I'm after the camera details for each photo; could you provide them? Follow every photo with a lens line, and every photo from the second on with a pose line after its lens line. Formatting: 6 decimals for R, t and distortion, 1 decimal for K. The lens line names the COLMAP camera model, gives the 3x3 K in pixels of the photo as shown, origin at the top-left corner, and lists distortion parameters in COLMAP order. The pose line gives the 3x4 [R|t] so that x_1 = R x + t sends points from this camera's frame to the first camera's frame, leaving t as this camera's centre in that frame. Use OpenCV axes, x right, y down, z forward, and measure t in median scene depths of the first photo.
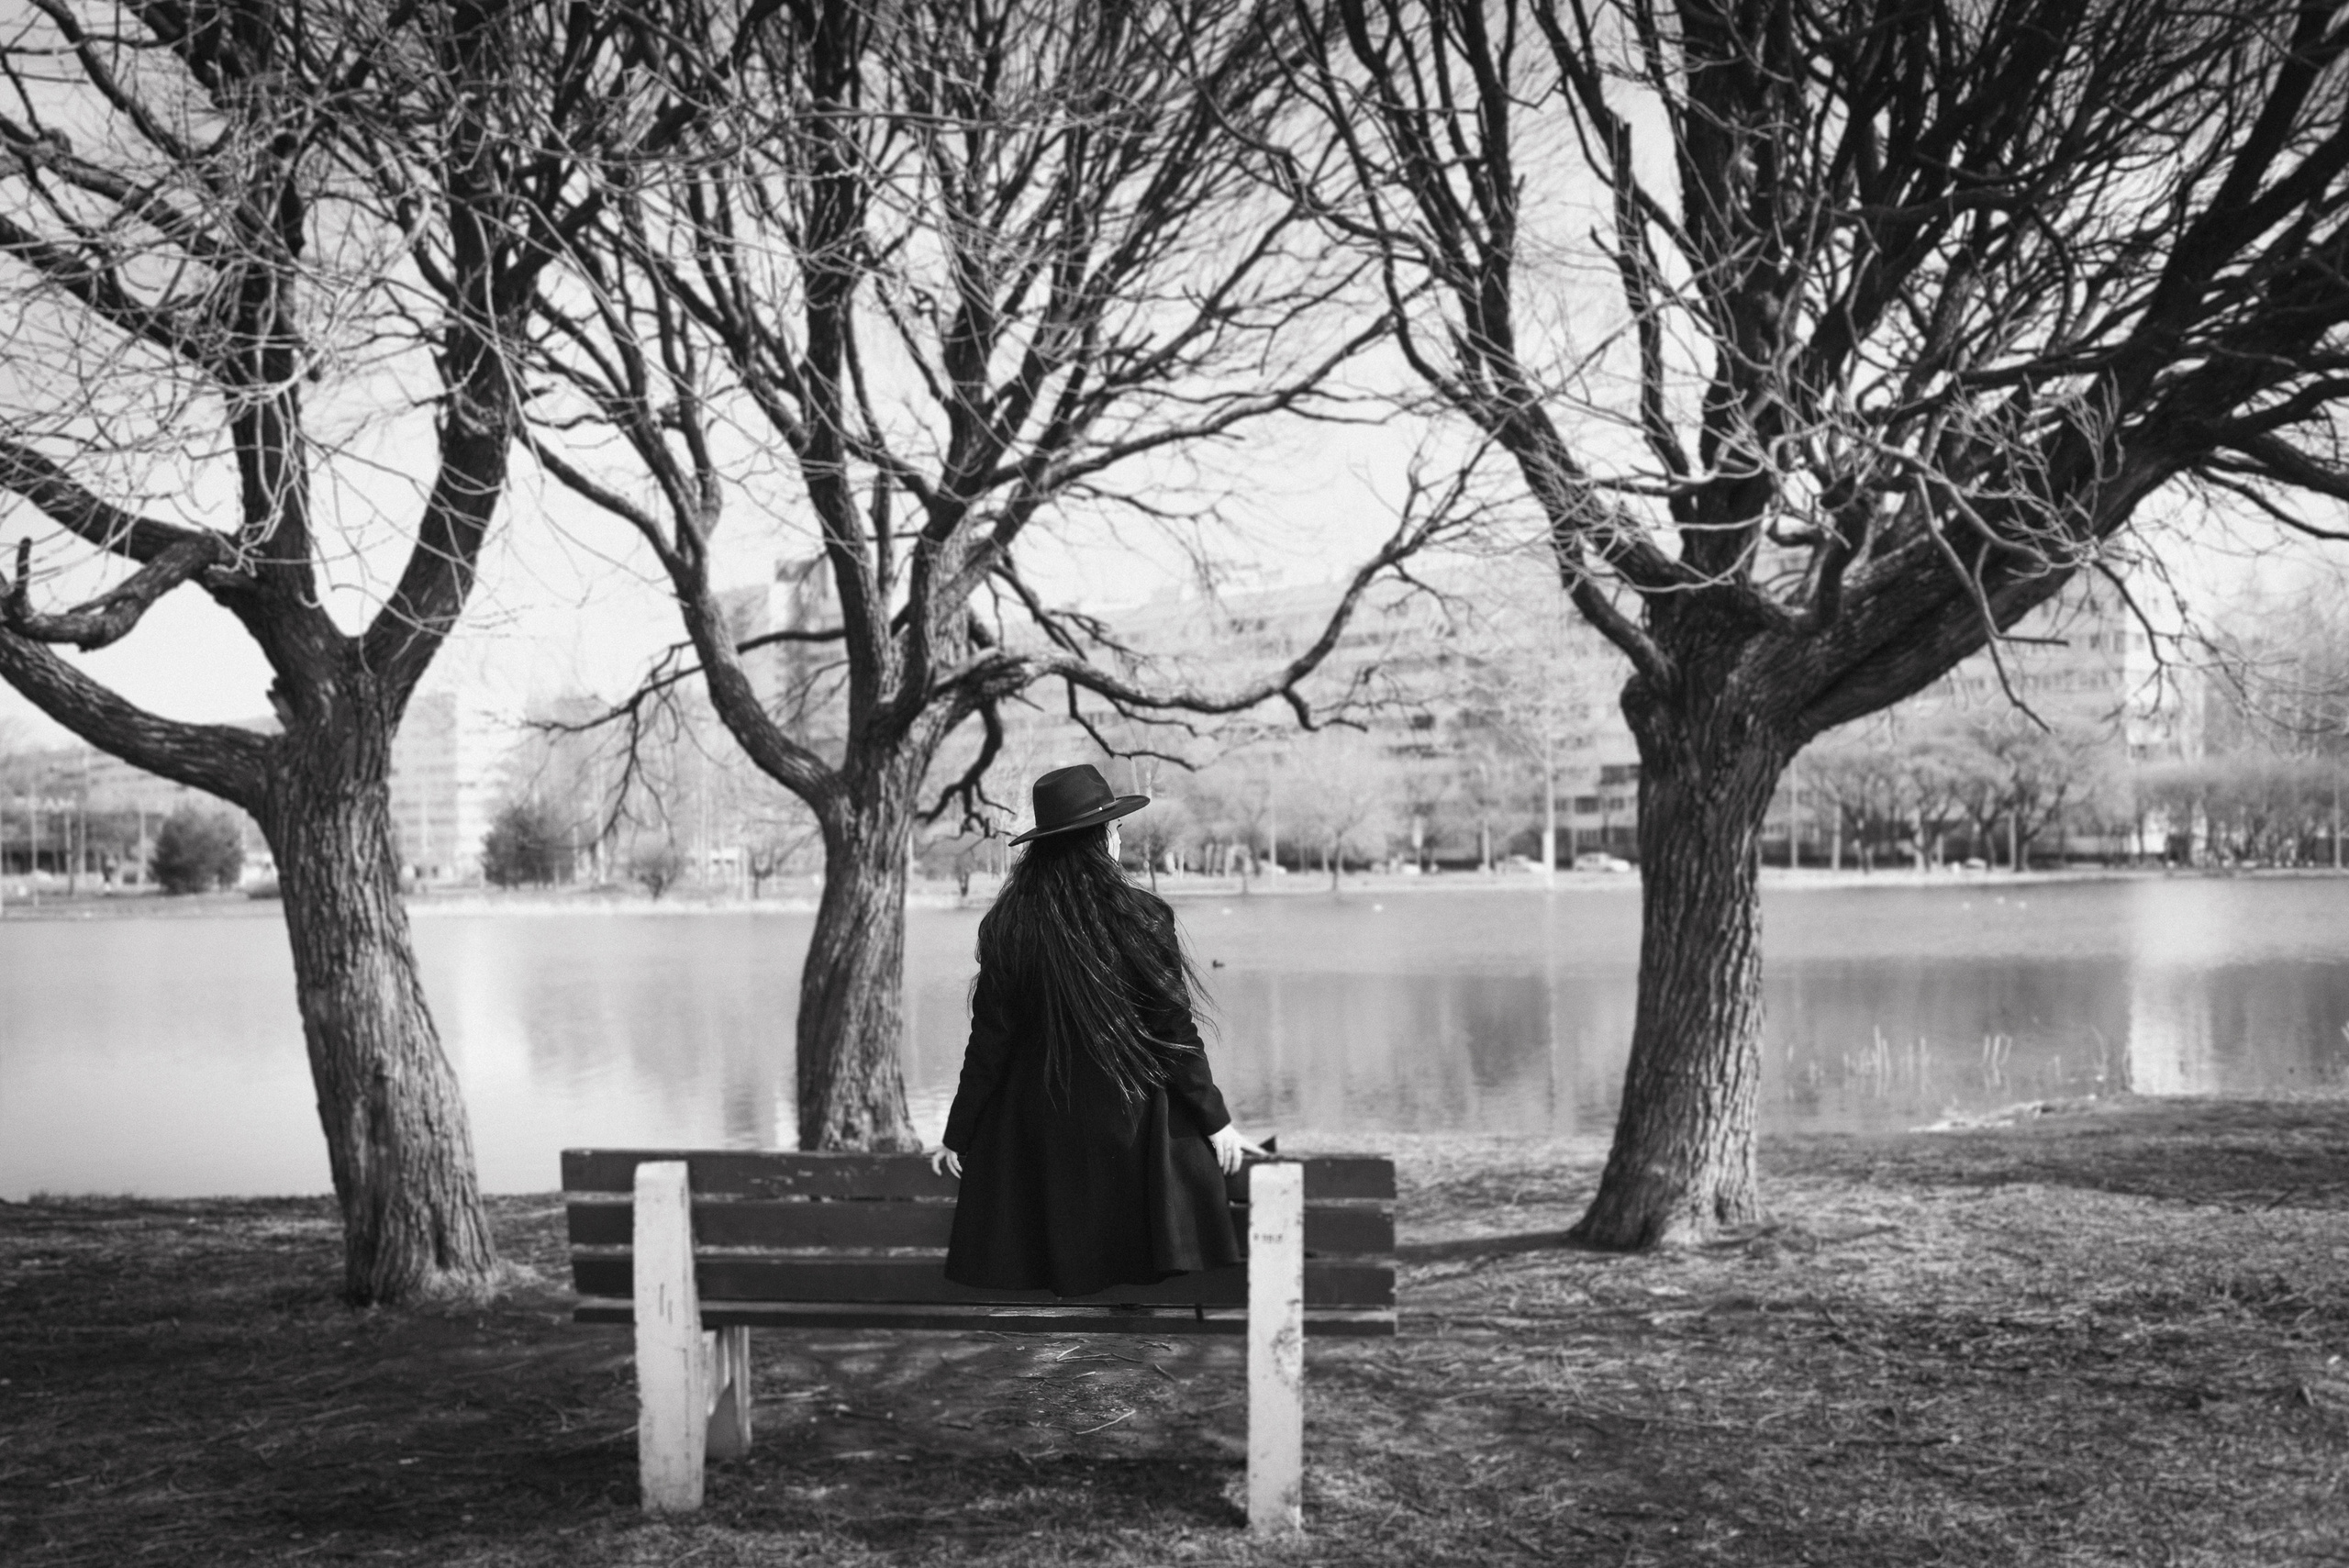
lens RADIAL K [[1757.0, 0, 1174.5], [0, 1757.0, 784.0], [0, 0, 1]] dist [-0.003333, -0.000705]
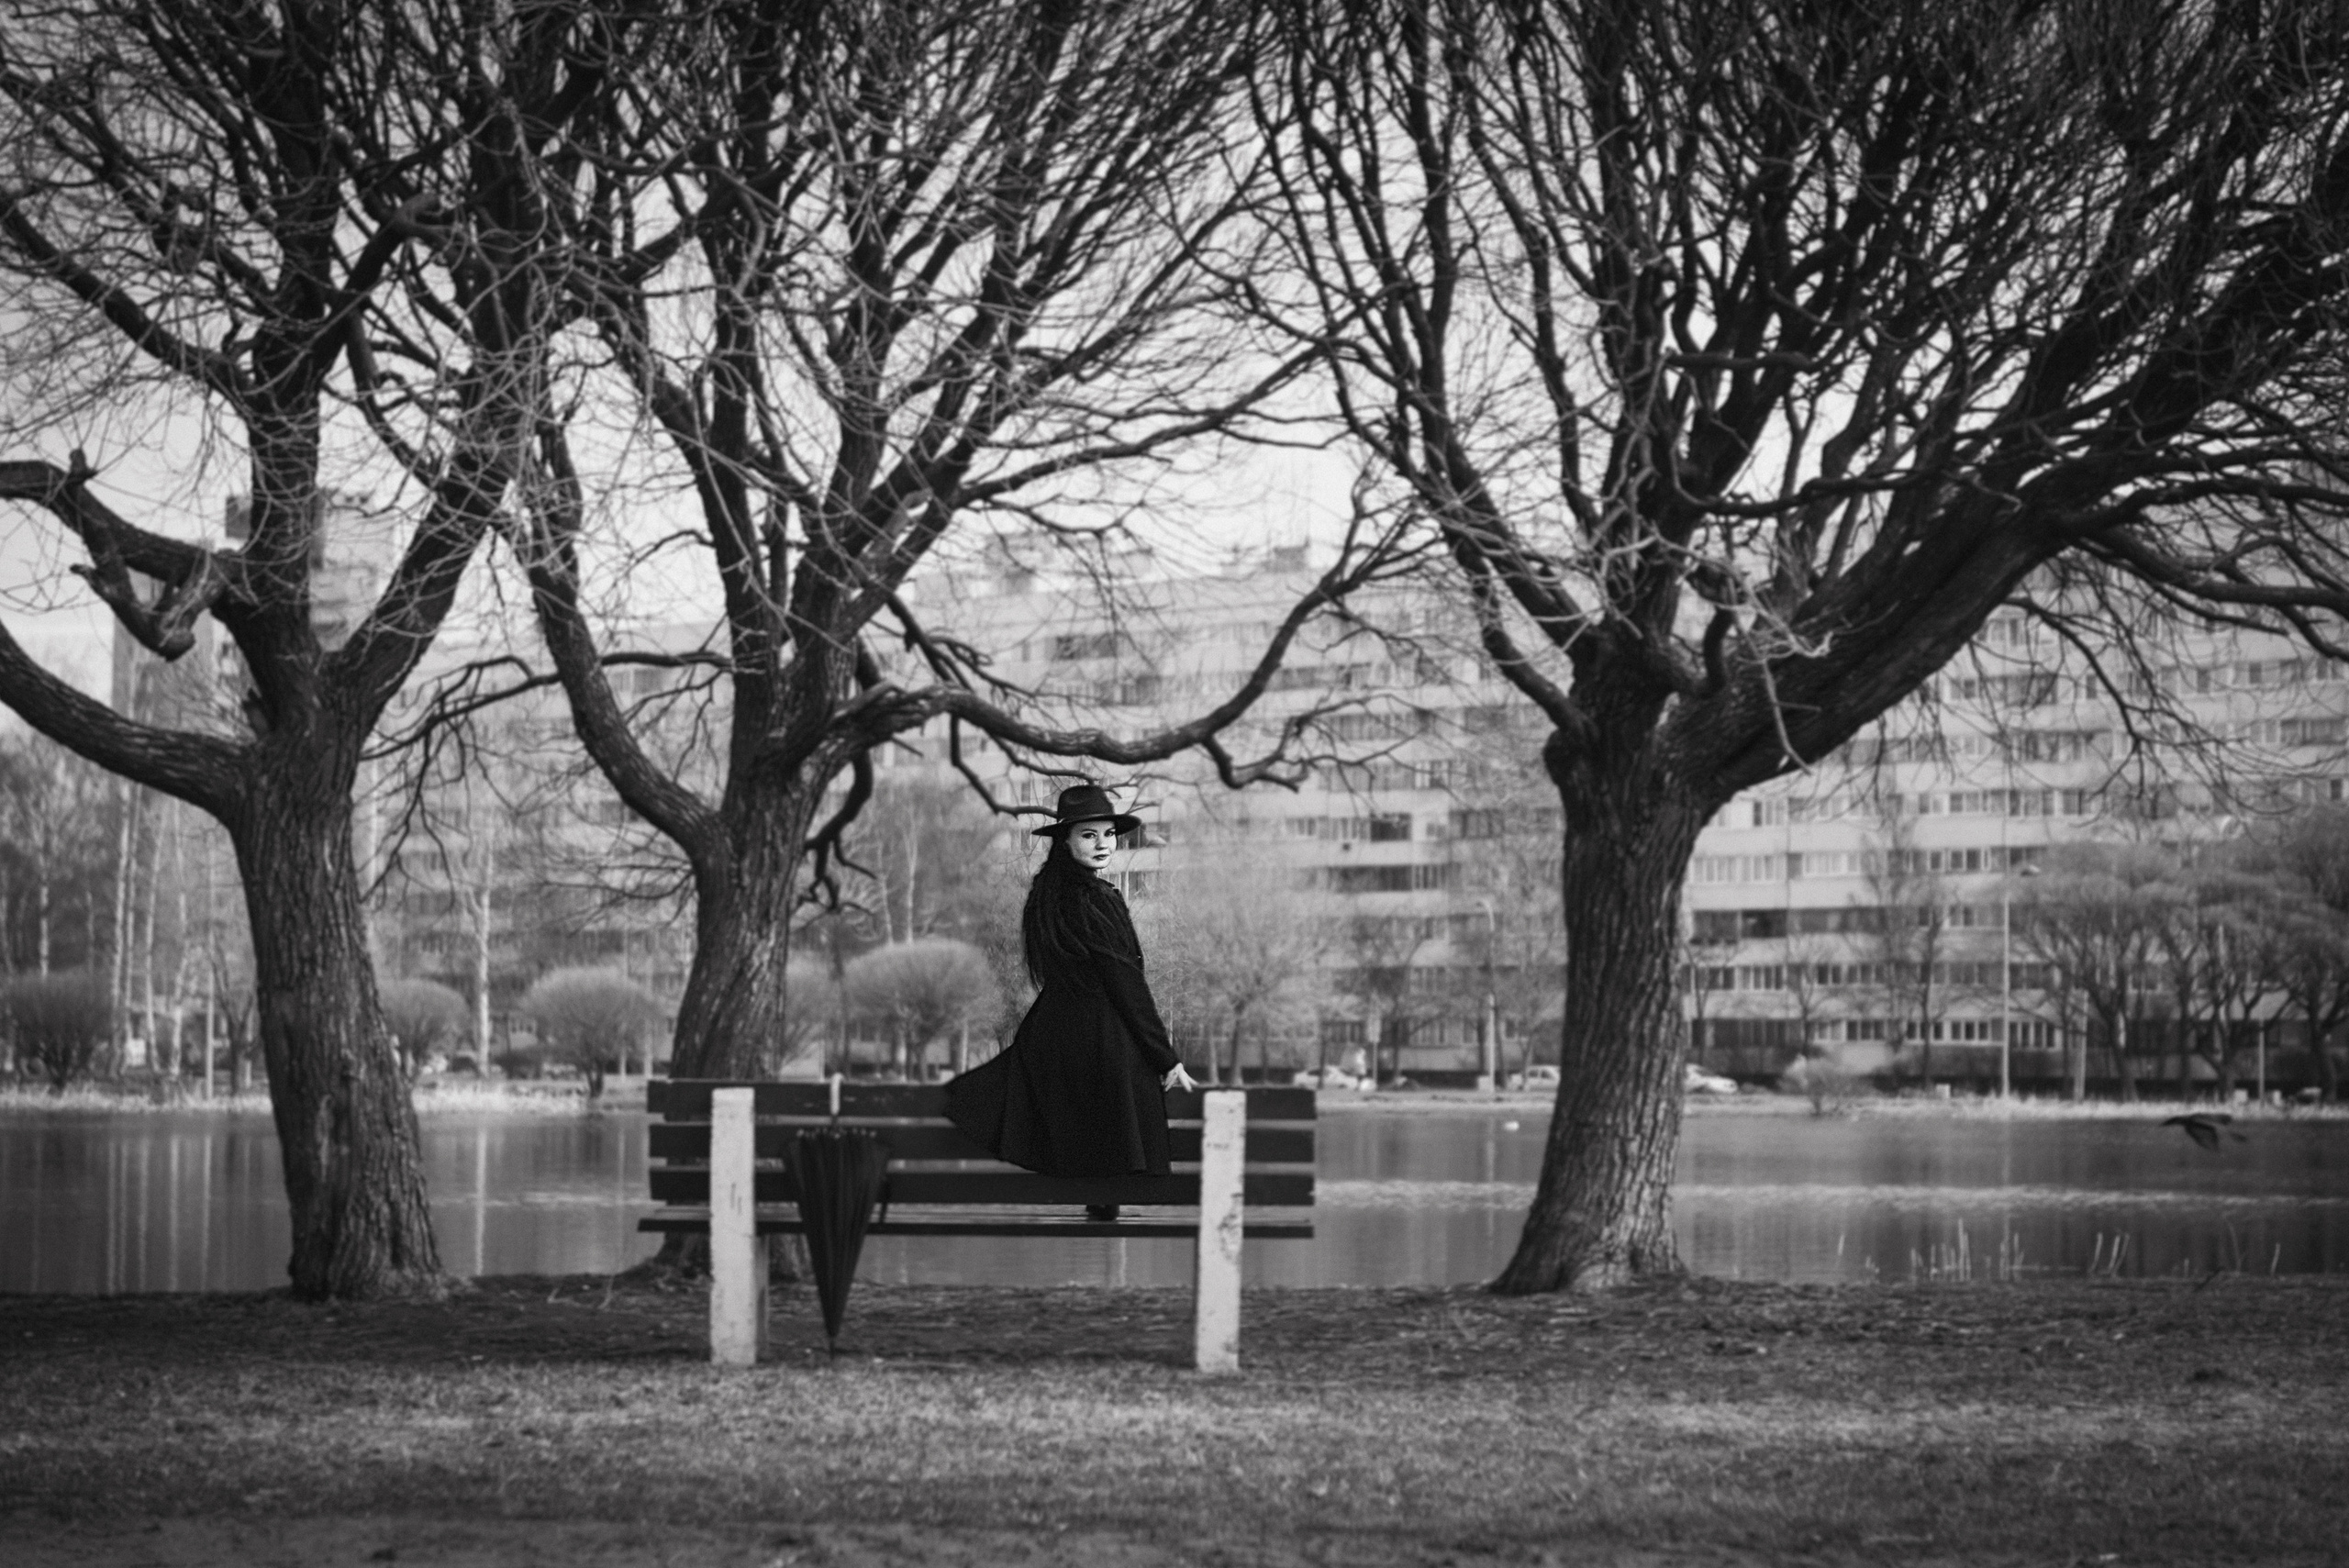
lens RADIAL K [[4705.3, 0, 1174.5], [0, 4705.3, 784.0], [0, 0, 1]] dist [0.041945, -0.614990]
pose [[0.995723, 0.031525, 0.086840, -0.194423], [-0.026674, 0.998048, -0.056472, 0.126215], [-0.088451, 0.053915, 0.994620, -1.659637]]
